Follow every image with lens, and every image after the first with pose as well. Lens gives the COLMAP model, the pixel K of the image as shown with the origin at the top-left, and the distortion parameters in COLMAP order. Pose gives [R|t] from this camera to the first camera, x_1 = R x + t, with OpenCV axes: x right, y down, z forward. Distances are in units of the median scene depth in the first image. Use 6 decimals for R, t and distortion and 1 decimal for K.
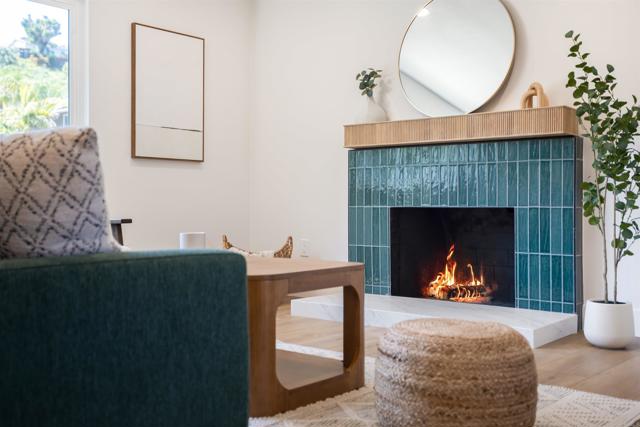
lens RADIAL K [[705.2, 0, 317.8], [0, 705.2, 213.5], [0, 0, 1]] dist [-0.010061, 0.000000]
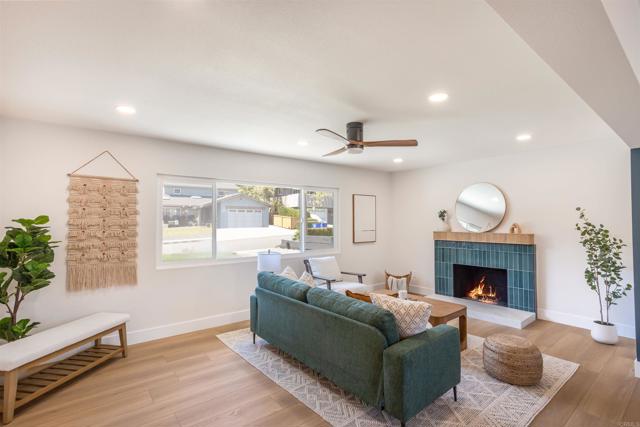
lens RADIAL K [[311.4, 0, 325.3], [0, 311.4, 211.8], [0, 0, 1]] dist [-0.017602, 0.000711]
pose [[0.987080, -0.011831, -0.159790, -0.204590], [0.007109, 0.999522, -0.030095, -0.193358], [0.160070, 0.028571, 0.986692, -0.257615]]
